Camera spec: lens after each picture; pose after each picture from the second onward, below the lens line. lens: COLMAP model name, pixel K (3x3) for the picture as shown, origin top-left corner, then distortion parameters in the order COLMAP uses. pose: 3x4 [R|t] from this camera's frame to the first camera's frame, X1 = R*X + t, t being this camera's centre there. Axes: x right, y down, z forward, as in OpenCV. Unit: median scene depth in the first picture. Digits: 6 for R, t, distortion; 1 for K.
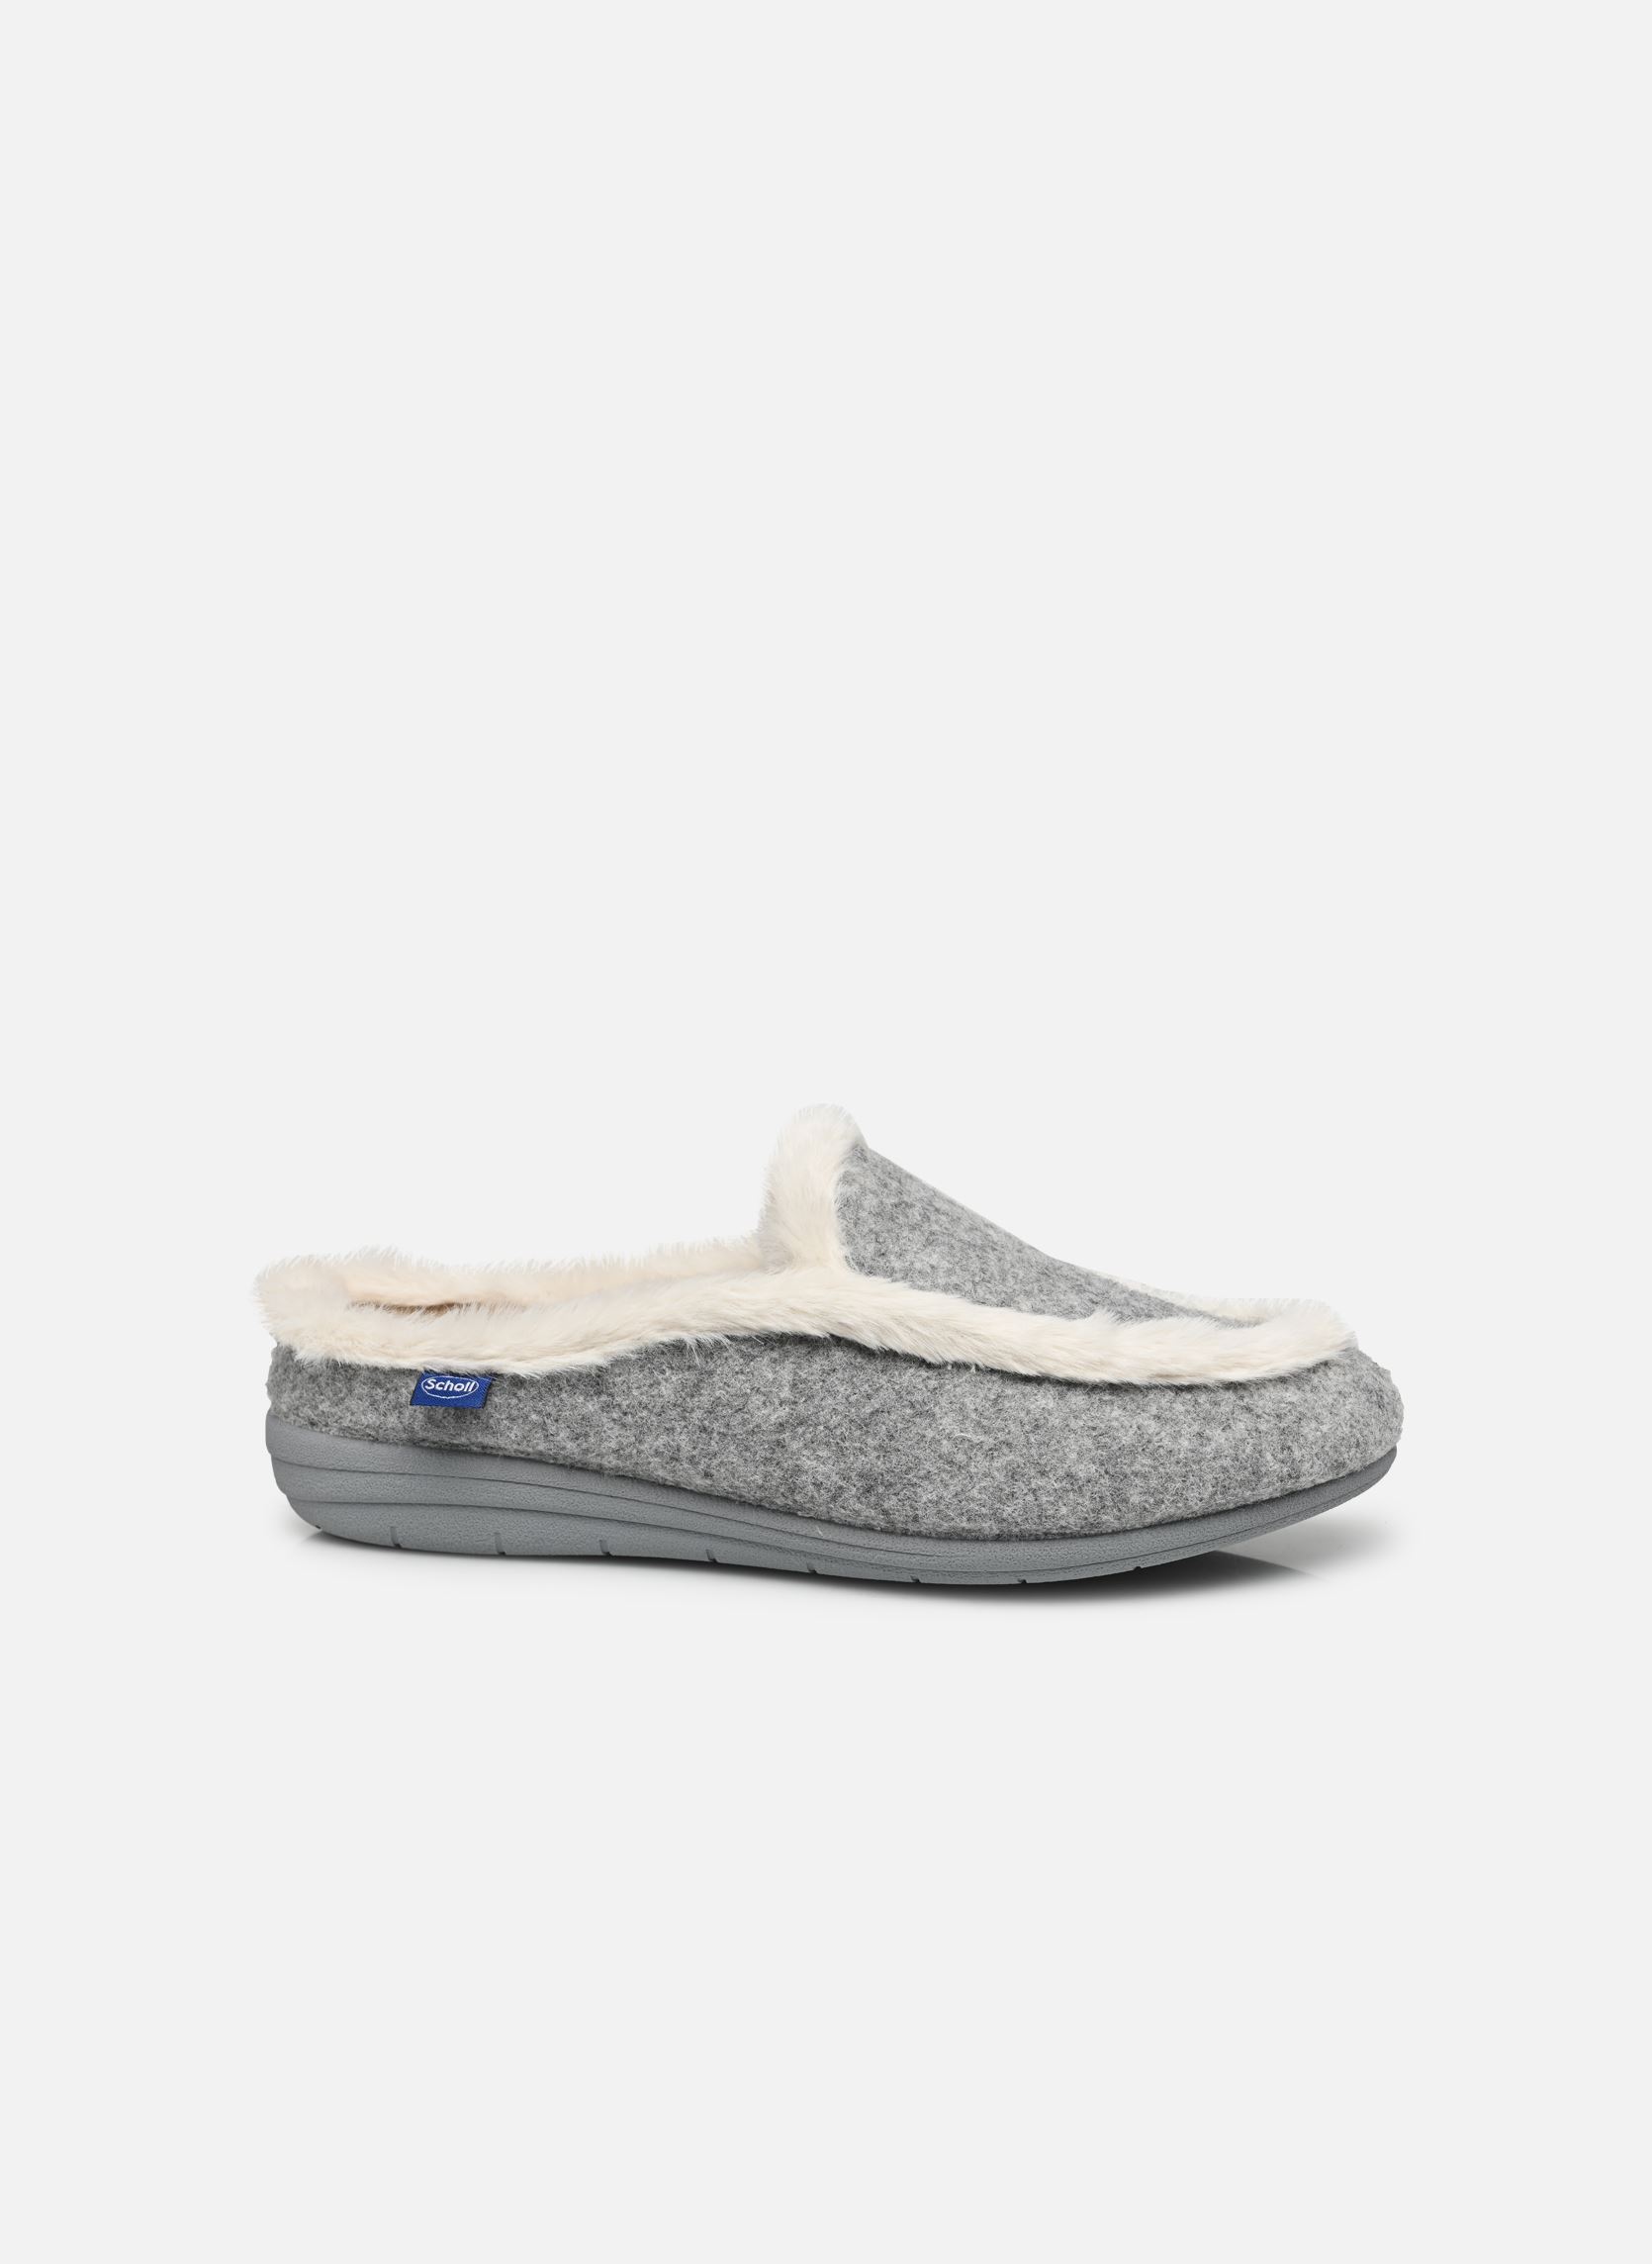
lens RADIAL K [[7231.5, 0, 826.3], [0, 7231.5, 1132.5], [0, 0, 1]] dist [0.292467, 0.000000]
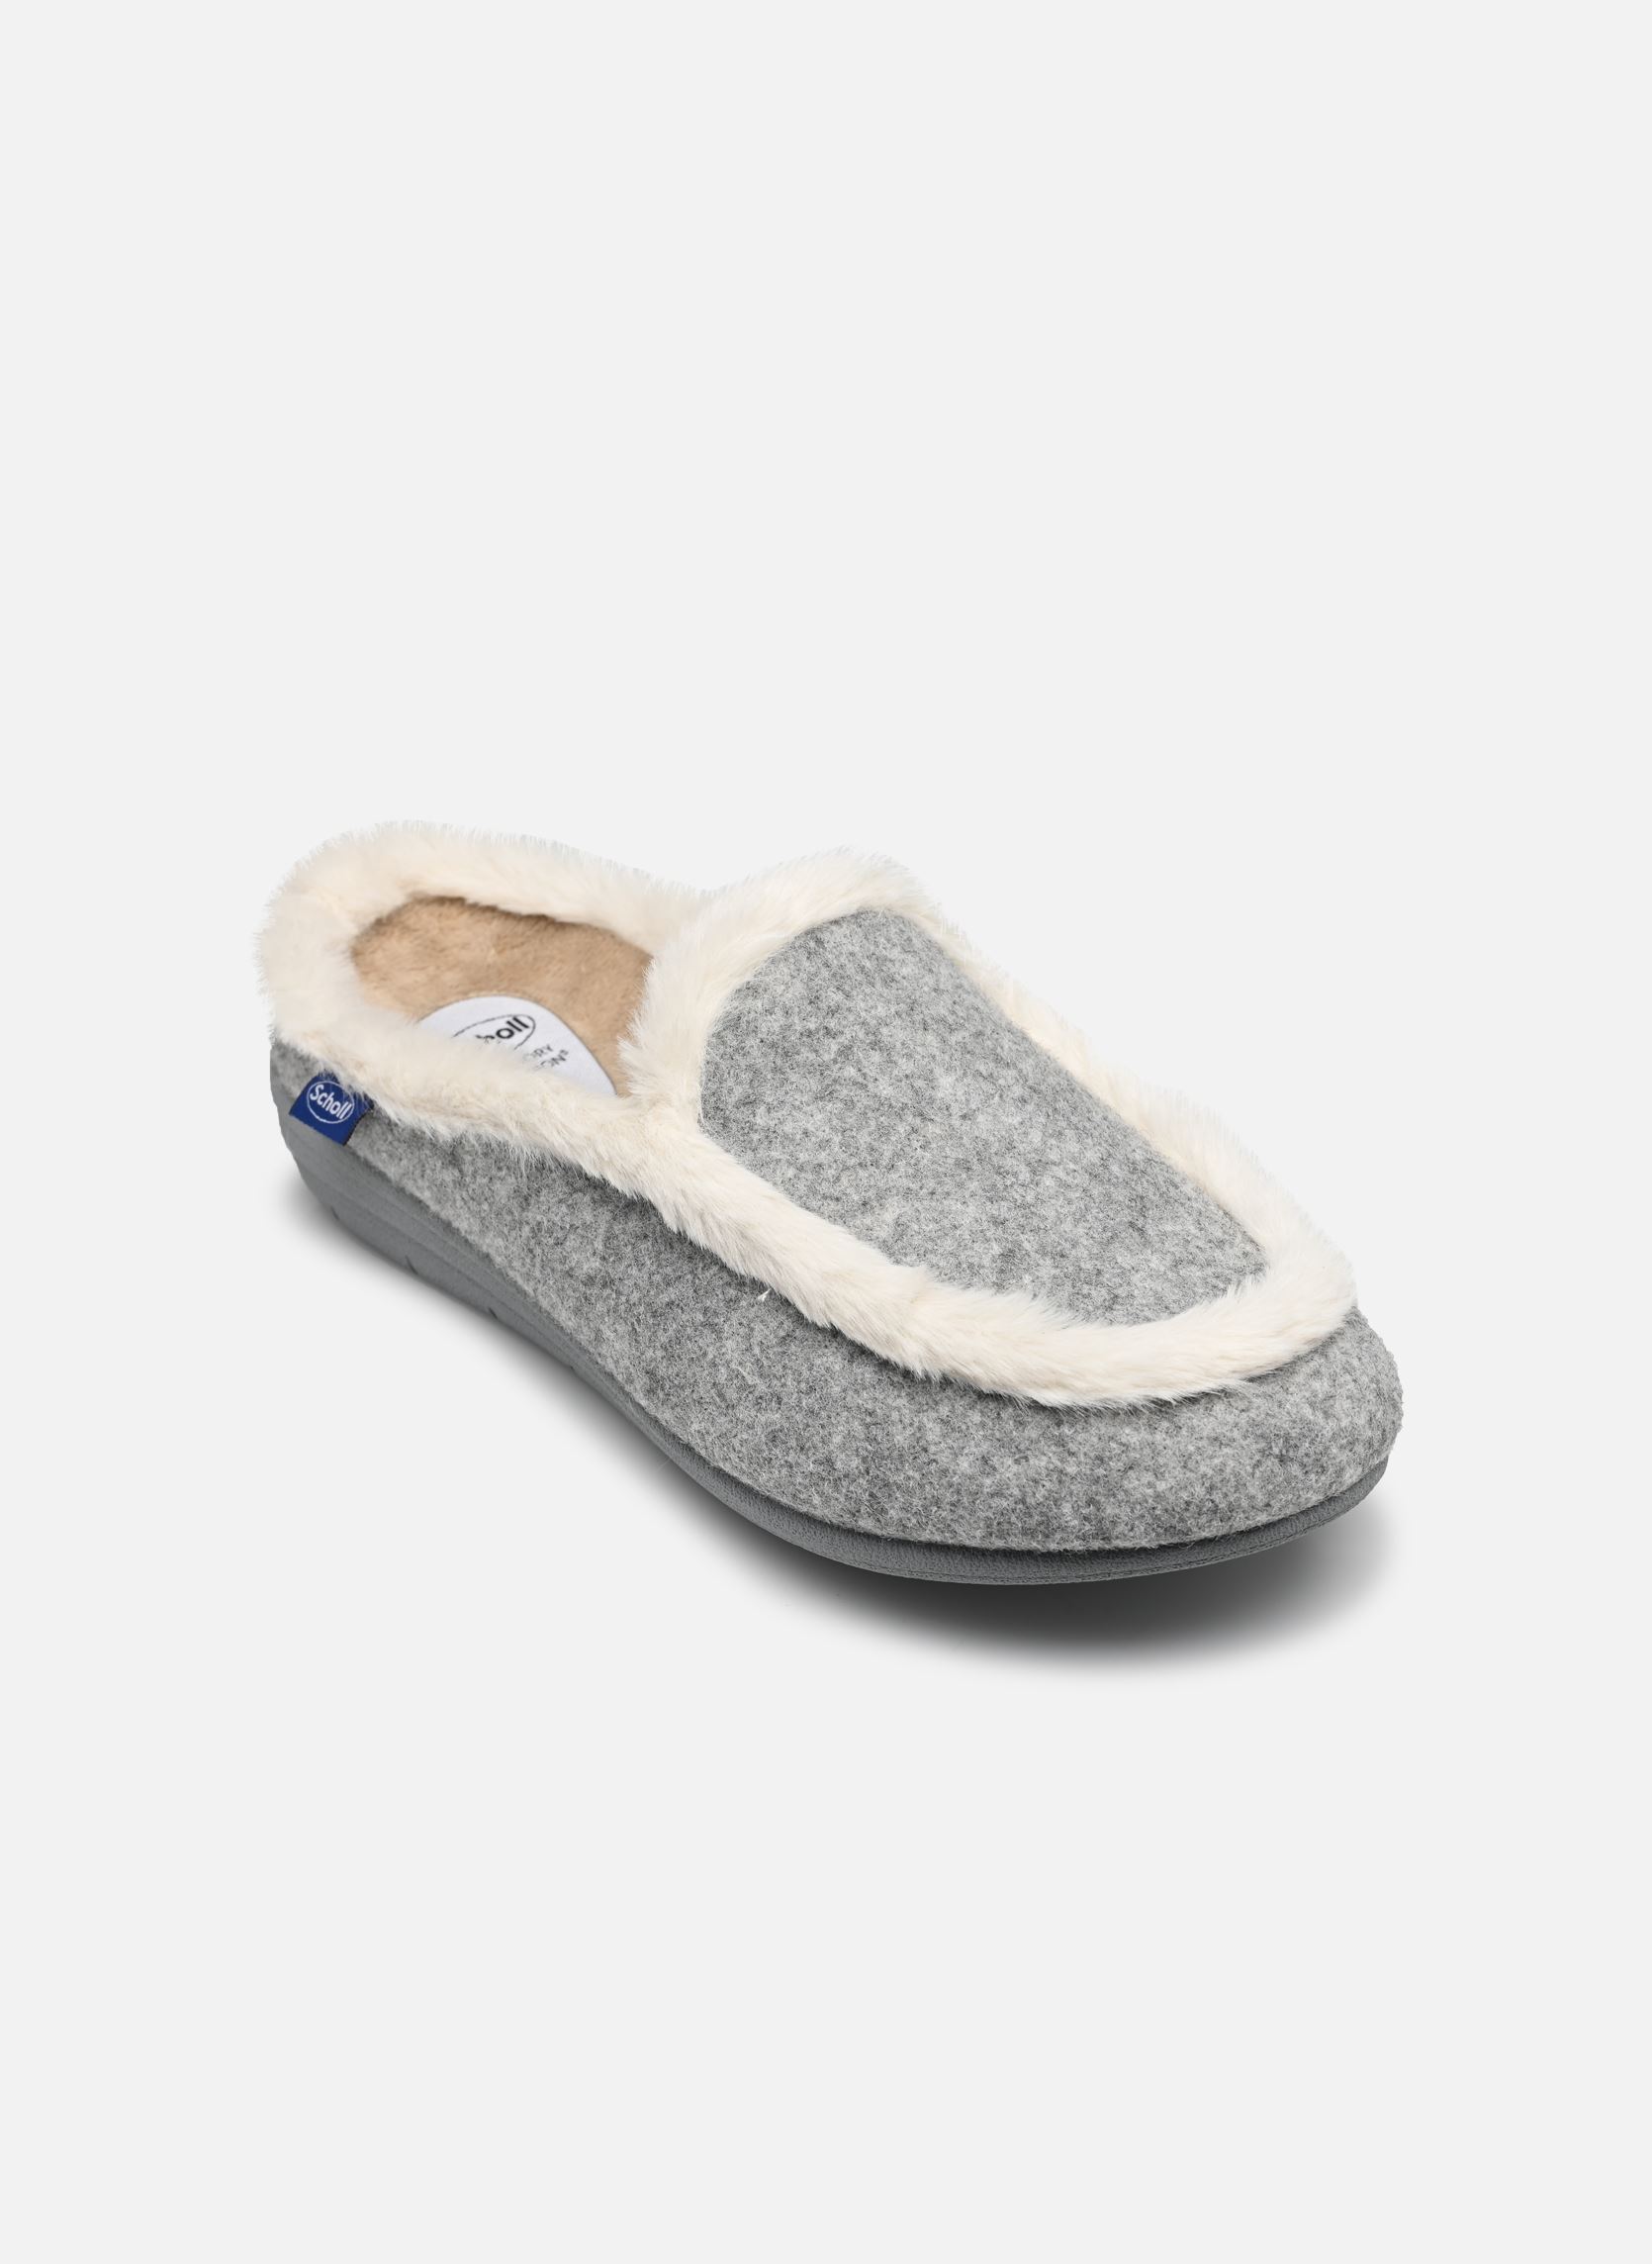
lens RADIAL K [[7231.5, 0, 826.3], [0, 7231.5, 1131.2], [0, 0, 1]] dist [0.292467, 0.000000]
pose [[0.651971, 0.356114, -0.669415, 0.553214], [0.050832, 0.860336, 0.507187, -0.388091], [0.756538, -0.364699, 0.542812, 0.573051]]
